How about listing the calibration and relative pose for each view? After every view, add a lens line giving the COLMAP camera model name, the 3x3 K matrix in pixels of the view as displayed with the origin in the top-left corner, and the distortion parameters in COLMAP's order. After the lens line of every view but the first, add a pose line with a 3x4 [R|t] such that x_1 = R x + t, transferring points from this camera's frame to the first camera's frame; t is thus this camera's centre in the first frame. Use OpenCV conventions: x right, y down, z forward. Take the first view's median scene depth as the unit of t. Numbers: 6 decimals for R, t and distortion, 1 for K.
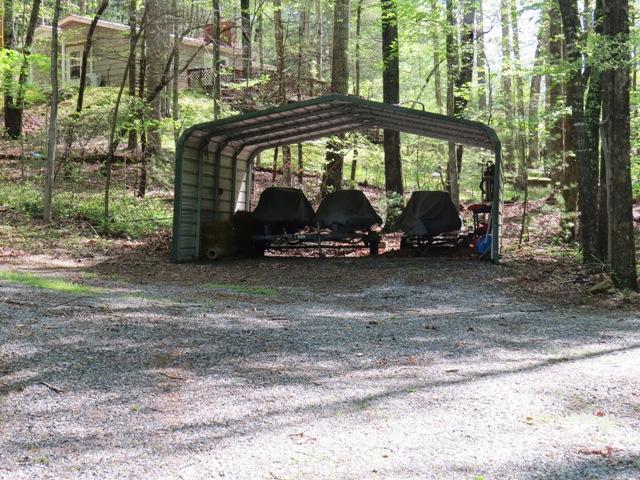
lens RADIAL K [[1363.7, 0, 320.0], [0, 1363.7, 239.4], [0, 0, 1]] dist [0.059408, 0.000000]
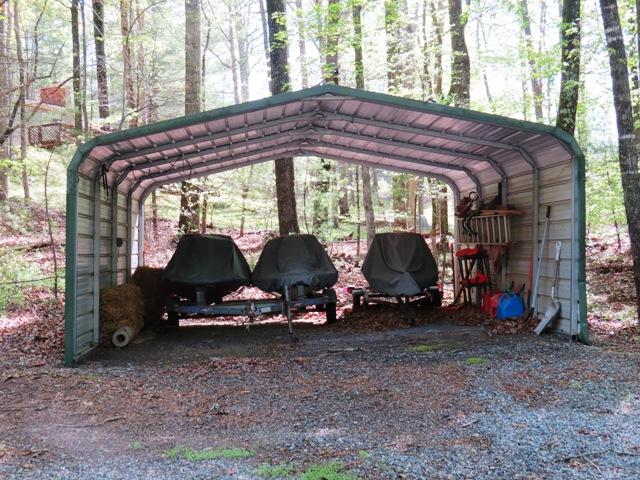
lens RADIAL K [[940.9, 0, 319.8], [0, 940.9, 241.8], [0, 0, 1]] dist [-0.040625, 0.000000]
pose [[0.976105, -0.030589, 0.215134, -0.076466], [0.035356, 0.999206, -0.018348, -0.022787], [-0.214402, 0.025516, 0.976412, 0.506273]]
